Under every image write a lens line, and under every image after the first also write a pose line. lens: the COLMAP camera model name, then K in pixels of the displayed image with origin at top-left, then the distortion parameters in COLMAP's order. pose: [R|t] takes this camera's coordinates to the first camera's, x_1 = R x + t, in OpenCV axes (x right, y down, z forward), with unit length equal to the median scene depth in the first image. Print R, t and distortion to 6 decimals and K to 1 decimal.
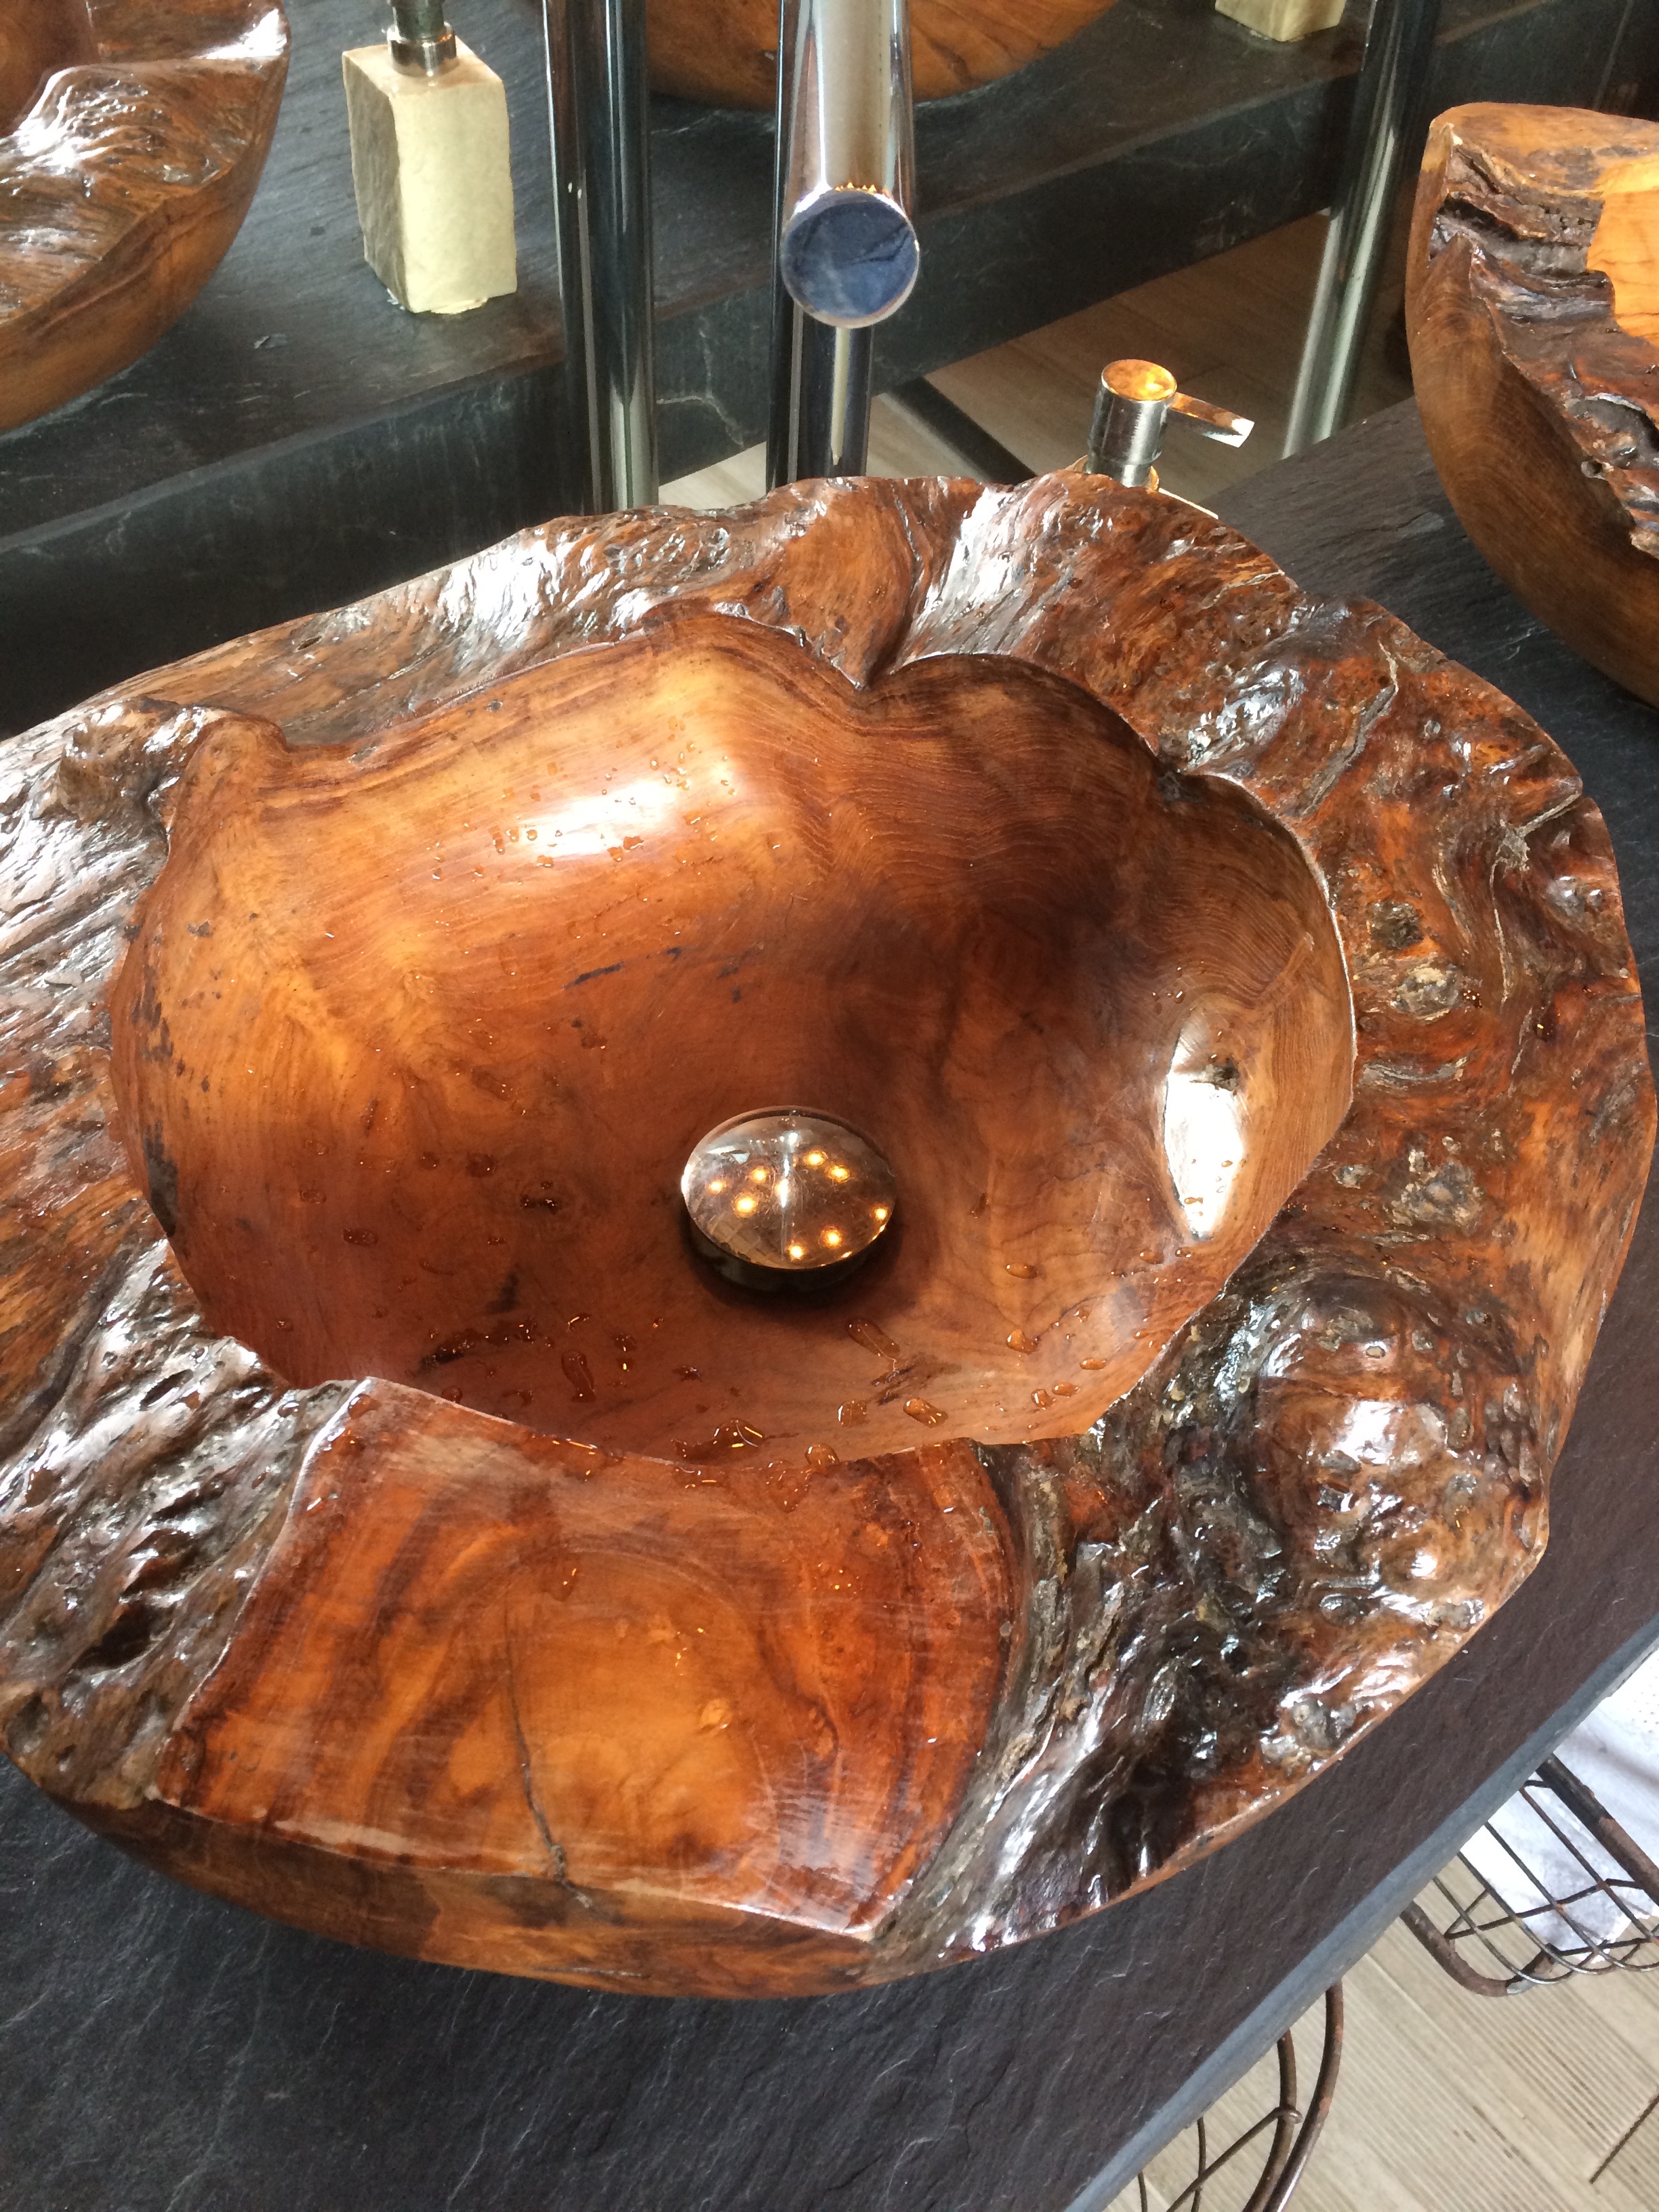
lens RADIAL K [[1921.6, 0, 829.5], [0, 1921.6, 1106.0], [0, 0, 1]] dist [0.112687, -0.181231]
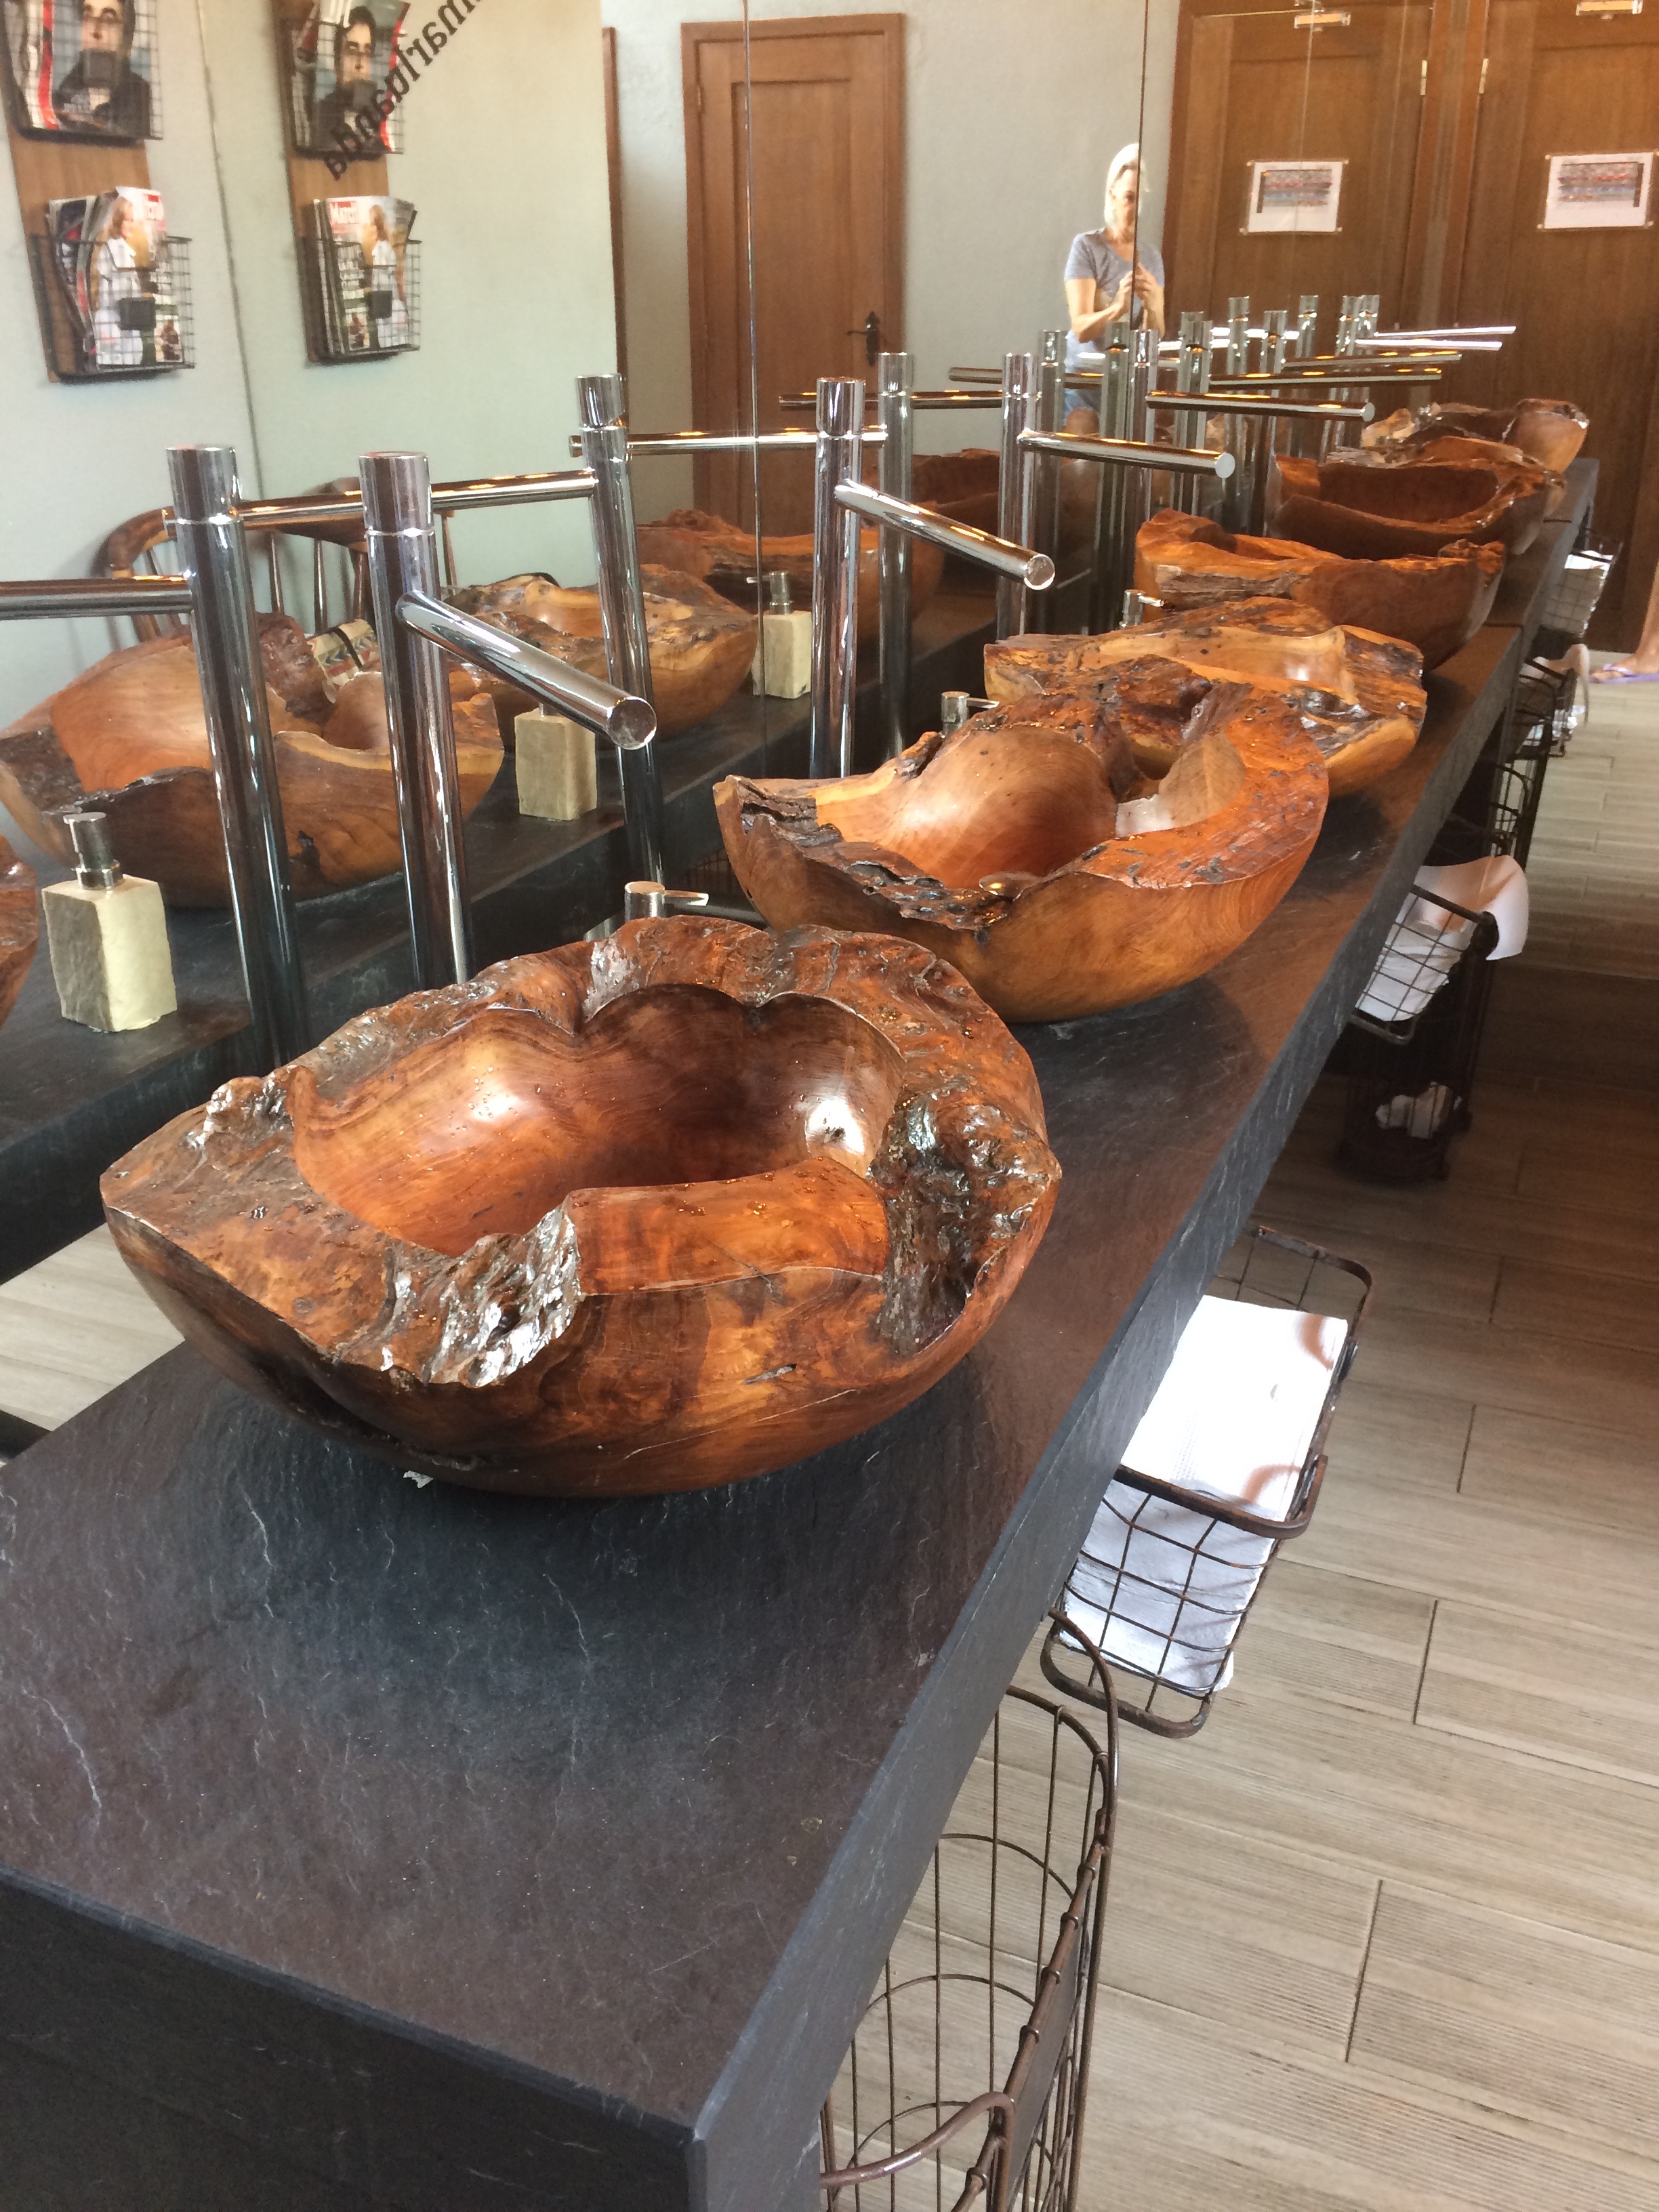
lens RADIAL K [[1921.6, 0, 829.5], [0, 1921.6, 1106.0], [0, 0, 1]] dist [0.112687, -0.181231]
pose [[0.890778, -0.239227, 0.386373, -0.480953], [0.380146, 0.858135, -0.345098, 0.555490], [-0.249004, 0.454284, 0.855350, -0.587589]]
